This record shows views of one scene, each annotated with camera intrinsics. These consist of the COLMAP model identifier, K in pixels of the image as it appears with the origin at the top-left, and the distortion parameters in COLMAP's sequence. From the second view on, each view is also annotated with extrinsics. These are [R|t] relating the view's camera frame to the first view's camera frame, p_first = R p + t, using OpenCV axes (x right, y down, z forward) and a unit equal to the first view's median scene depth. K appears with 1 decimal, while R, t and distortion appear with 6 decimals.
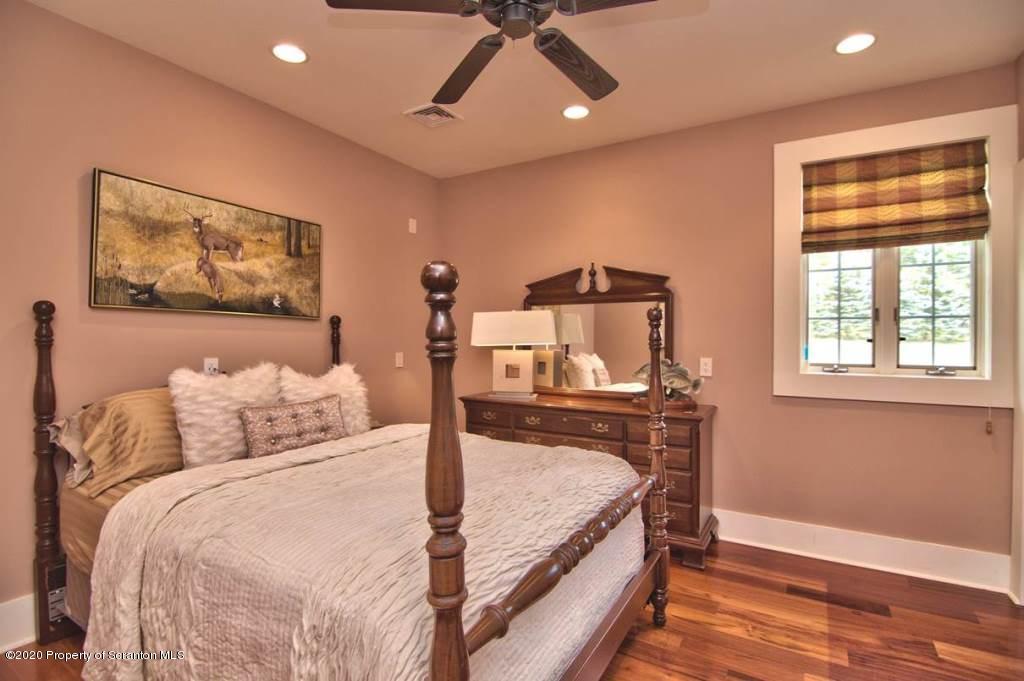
lens RADIAL K [[486.0, 0, 518.7], [0, 486.0, 340.9], [0, 0, 1]] dist [-0.004235, -0.001561]
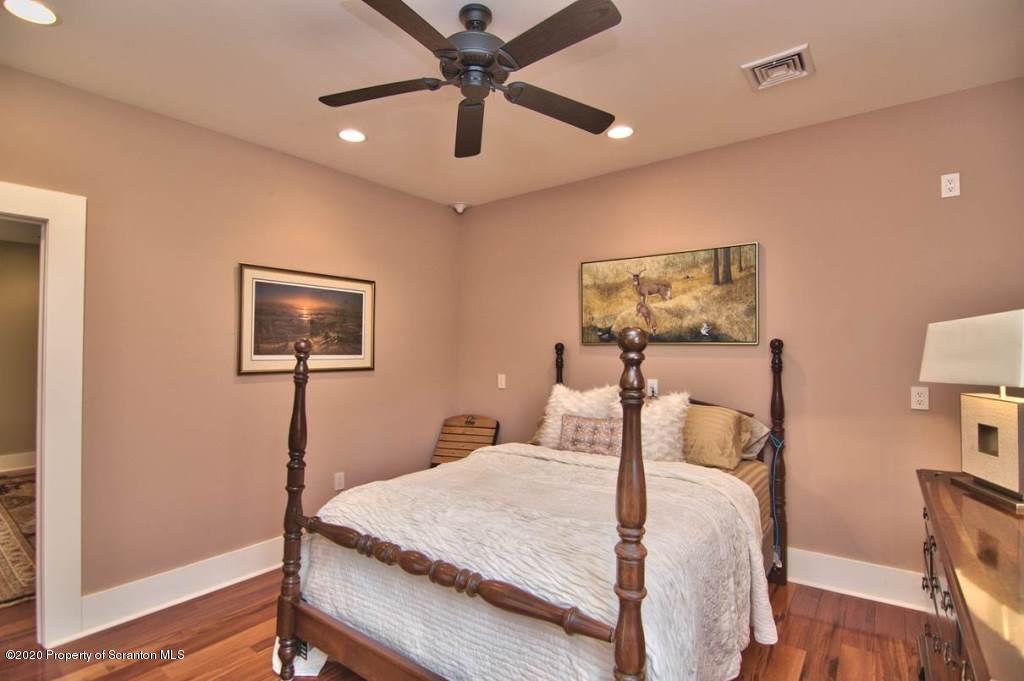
lens RADIAL K [[486.0, 0, 517.7], [0, 486.0, 338.9], [0, 0, 1]] dist [-0.004235, -0.001561]
pose [[-0.117400, -0.047370, -0.991954, 0.641896], [-0.015420, 0.998828, -0.045874, -0.007290], [0.992965, 0.009911, -0.117993, 0.763849]]
